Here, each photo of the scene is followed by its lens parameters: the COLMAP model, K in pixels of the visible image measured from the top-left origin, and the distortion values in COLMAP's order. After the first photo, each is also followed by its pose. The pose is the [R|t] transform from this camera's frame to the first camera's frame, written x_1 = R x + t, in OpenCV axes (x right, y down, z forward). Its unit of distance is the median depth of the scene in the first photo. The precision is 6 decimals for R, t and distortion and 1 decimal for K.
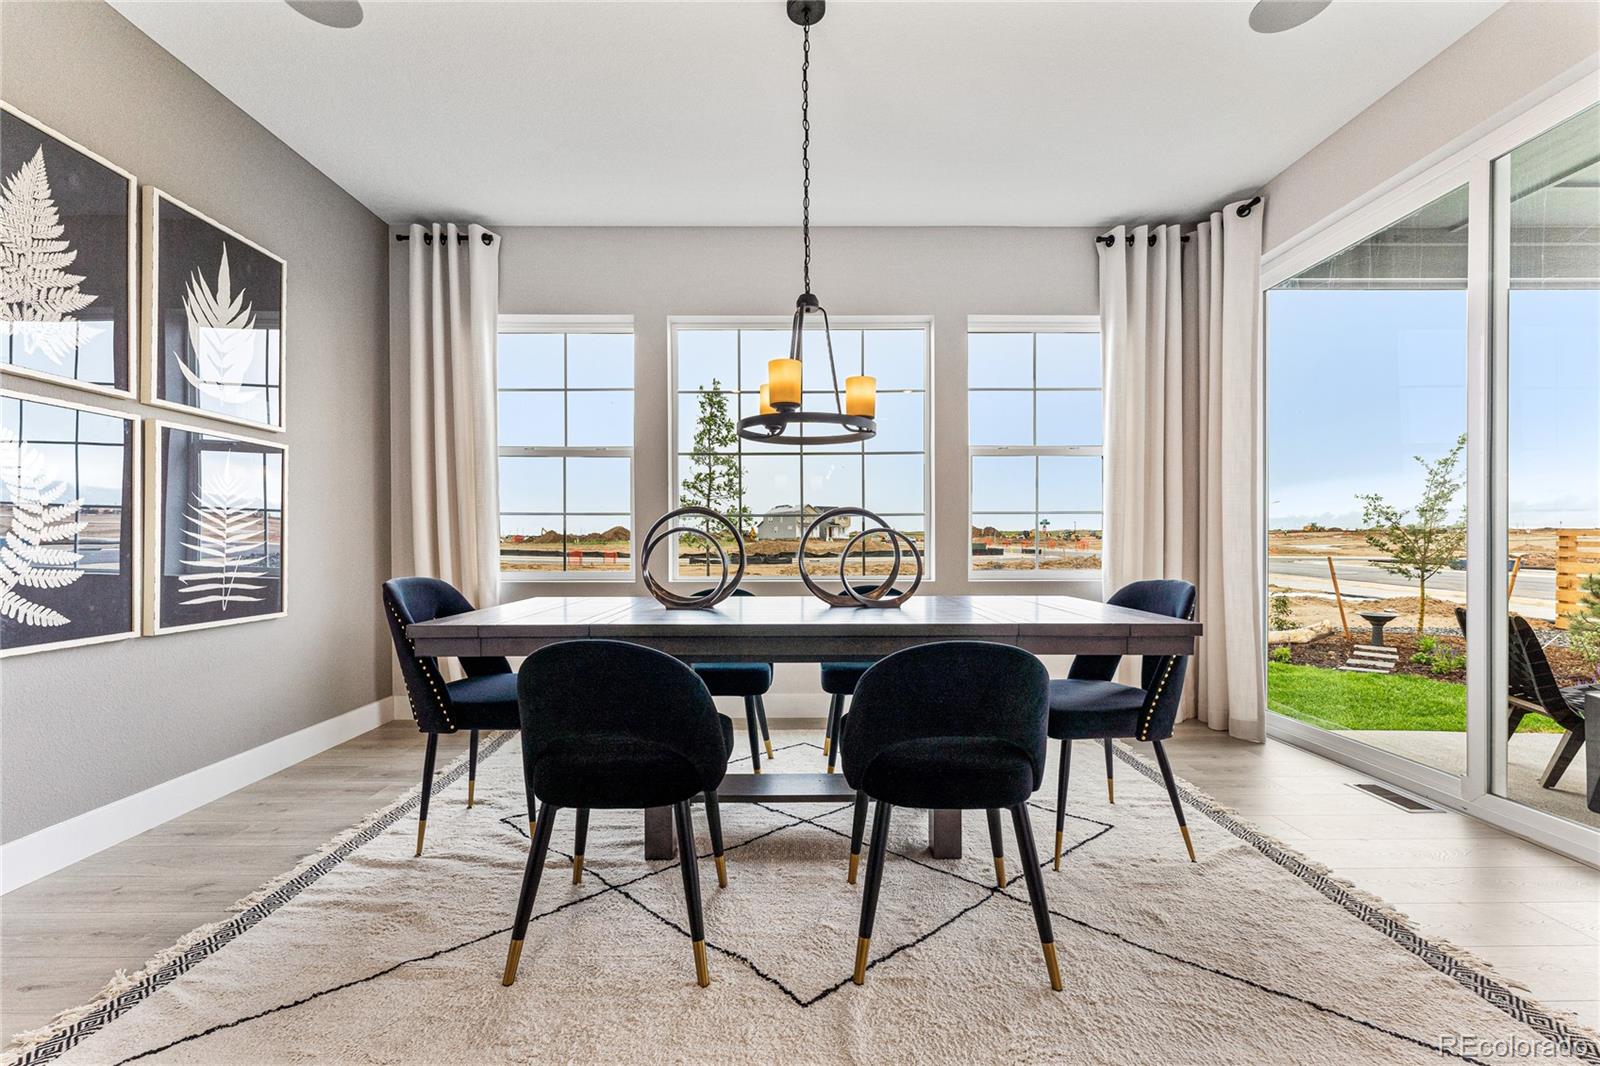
lens RADIAL K [[648.5, 0, 794.6], [0, 648.5, 544.7], [0, 0, 1]] dist [-0.001208, -0.000100]
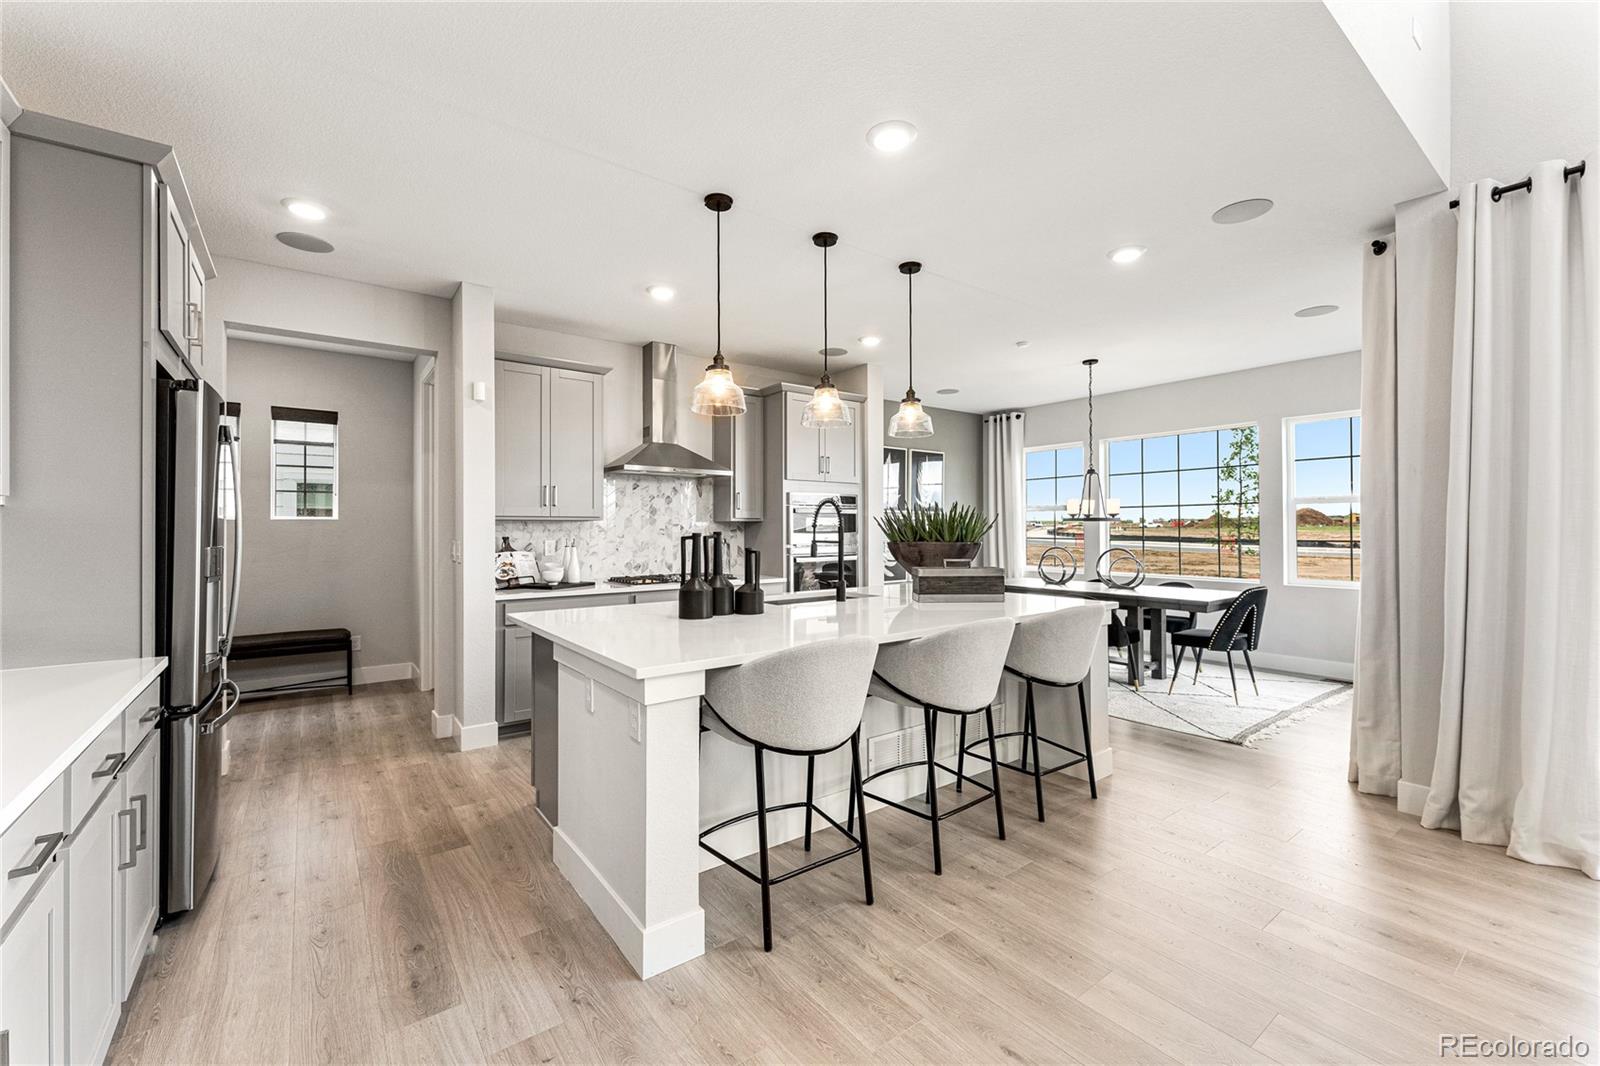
lens RADIAL K [[652.4, 0, 792.6], [0, 652.4, 523.6], [0, 0, 1]] dist [0.001697, -0.000100]
pose [[0.586369, -0.008417, -0.810000, 0.899262], [0.001828, 0.999957, -0.009067, -0.084271], [0.810042, 0.003836, 0.586360, -0.958458]]
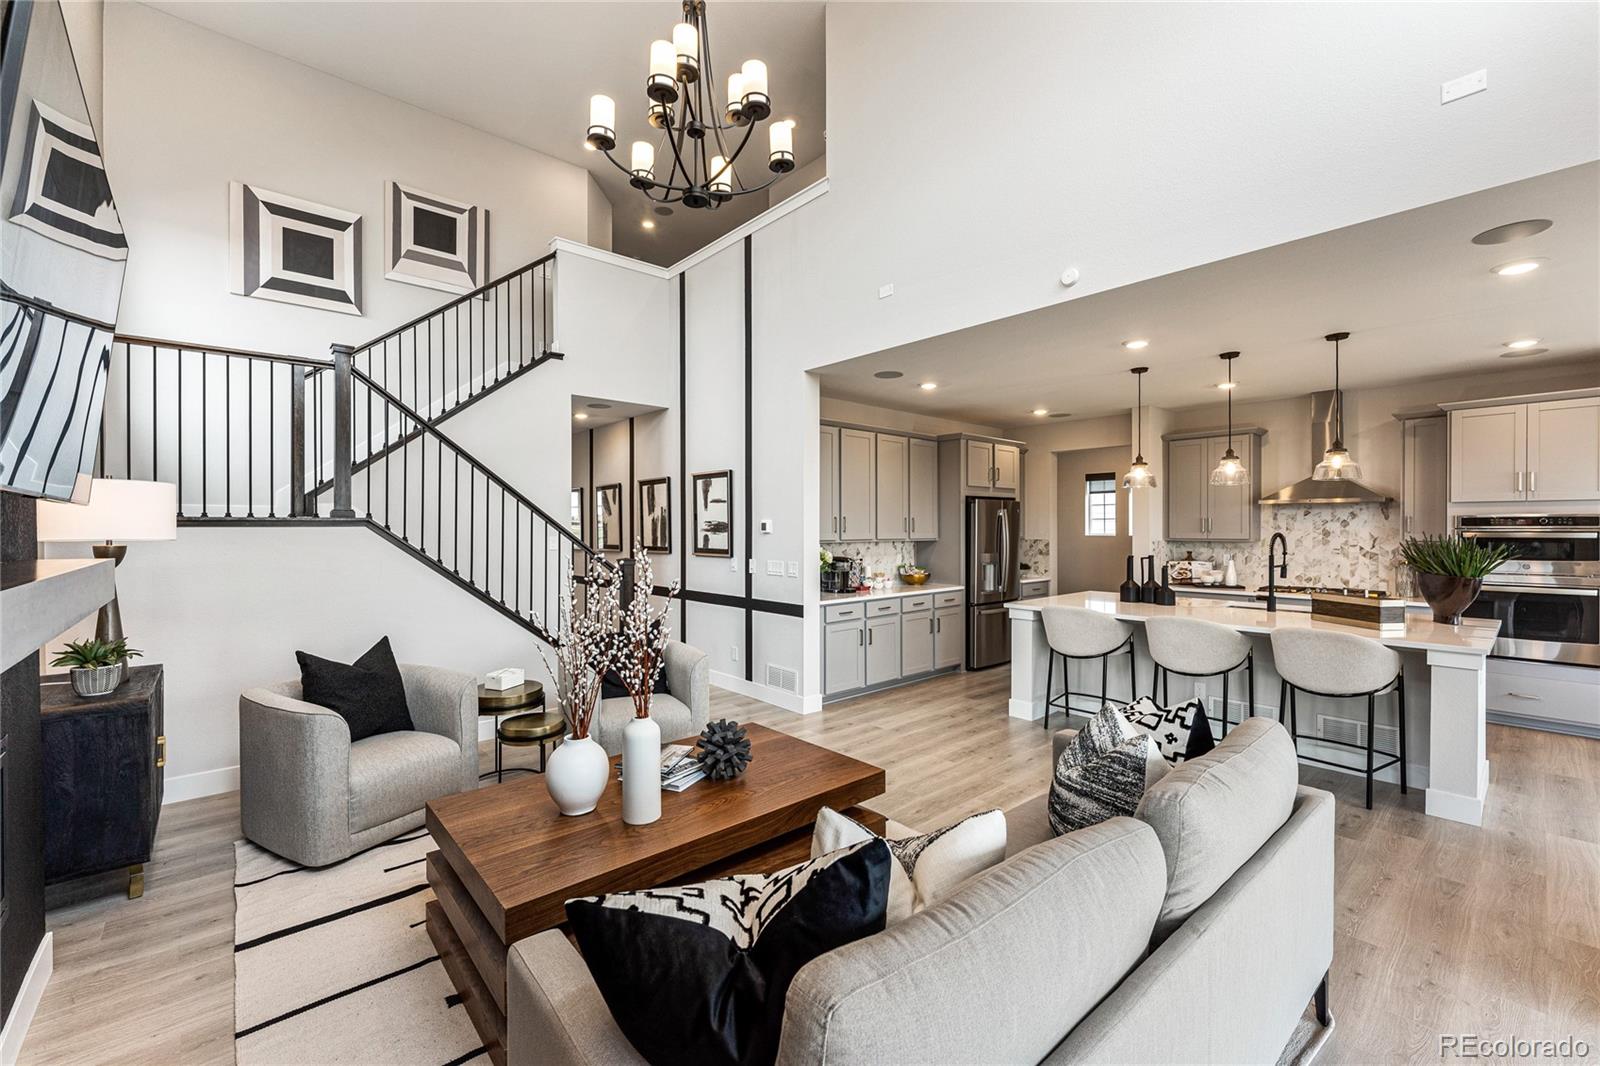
lens RADIAL K [[658.3, 0, 800.0], [0, 658.3, 533.0], [0, 0, 1]] dist [-0.002650, 0.000177]
pose [[-0.756900, 0.007717, -0.653485, 1.732123], [0.001398, 0.999947, 0.010189, -0.148881], [0.653529, 0.006799, -0.756871, 0.076331]]
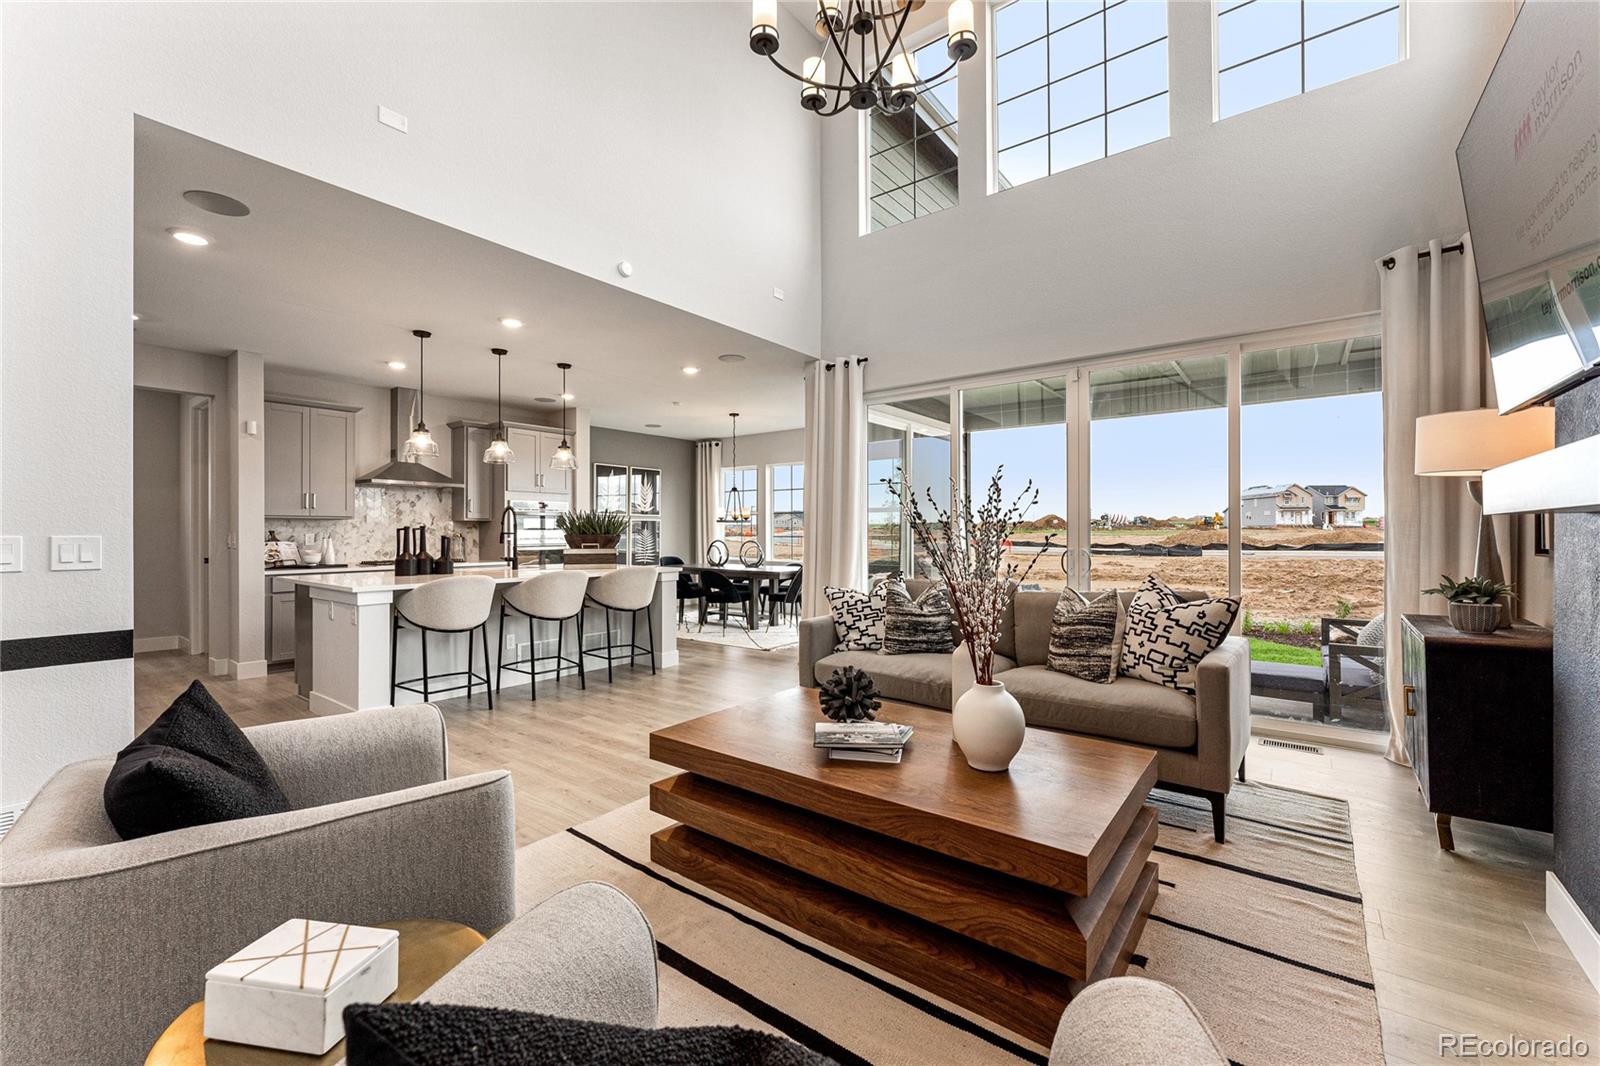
lens RADIAL K [[656.4, 0, 791.3], [0, 656.4, 530.4], [0, 0, 1]] dist [-0.003589, -0.000379]
pose [[0.782341, -0.000560, -0.622850, 1.696758], [-0.001112, 0.999997, -0.002296, -0.069217], [0.622849, 0.002489, 0.782338, -1.165758]]
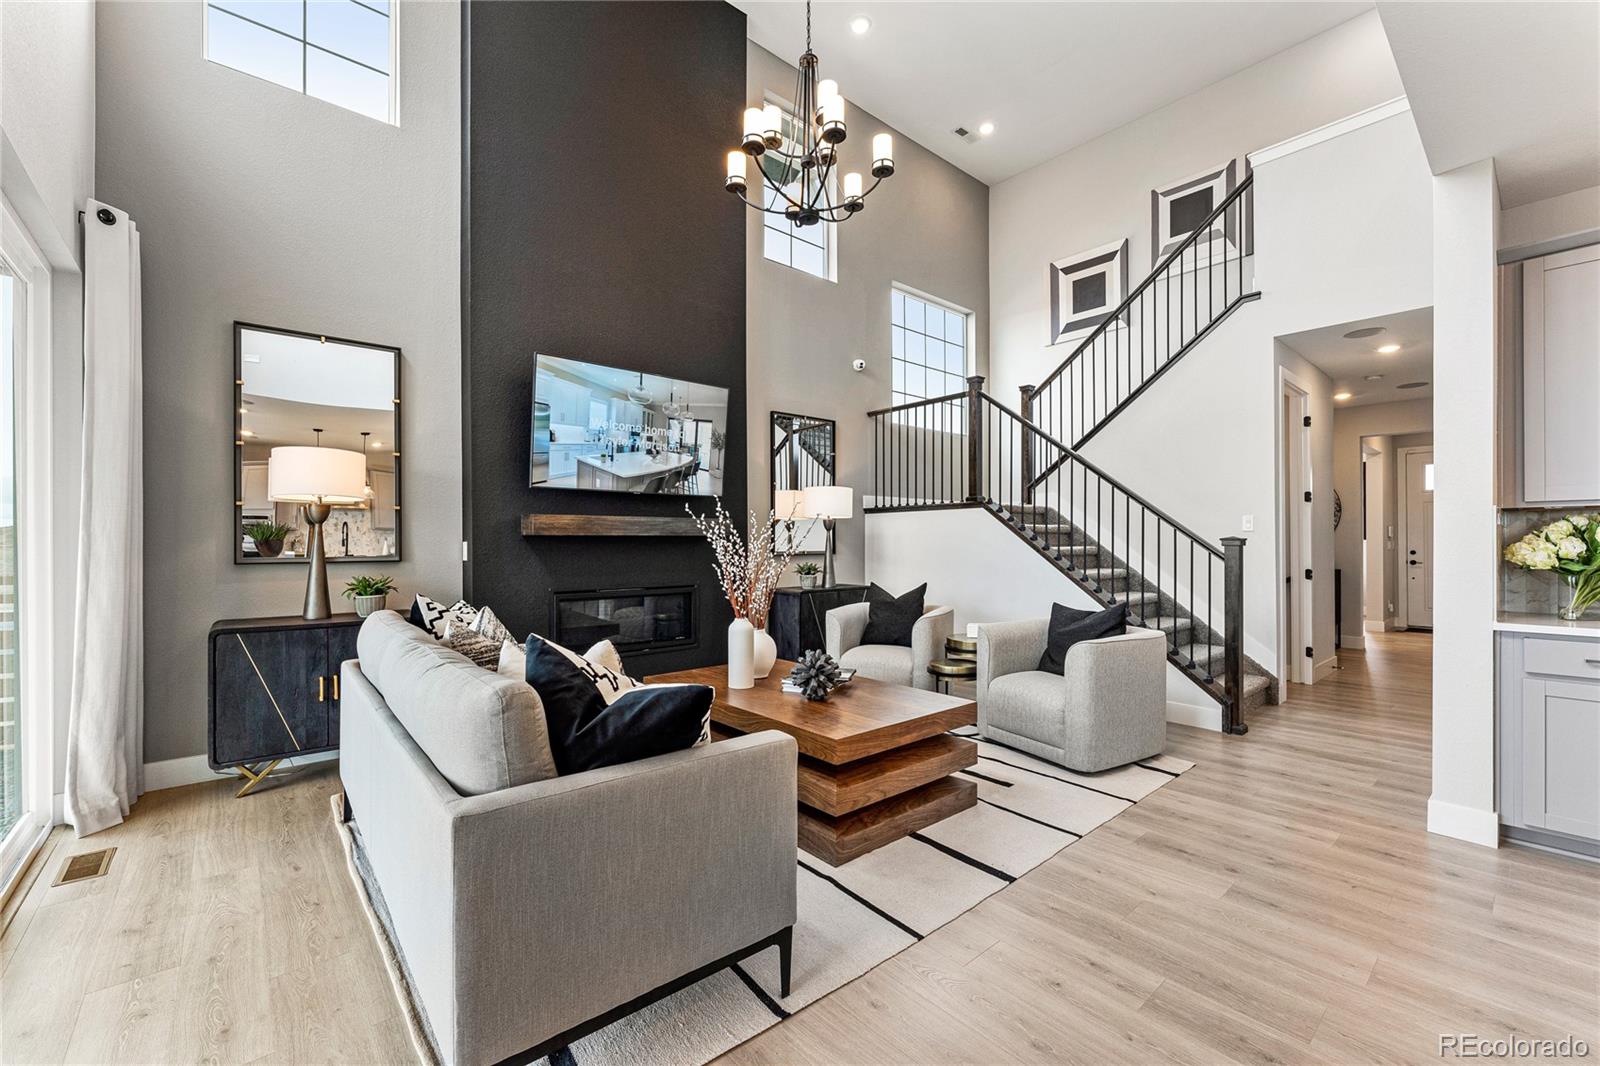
lens RADIAL K [[656.4, 0, 793.9], [0, 656.4, 544.6], [0, 0, 1]] dist [-0.002399, -0.000170]
pose [[-0.642263, -0.000811, 0.766484, 0.629872], [0.005746, 0.999966, 0.005873, -0.071324], [-0.766463, 0.008176, -0.642237, 0.034626]]
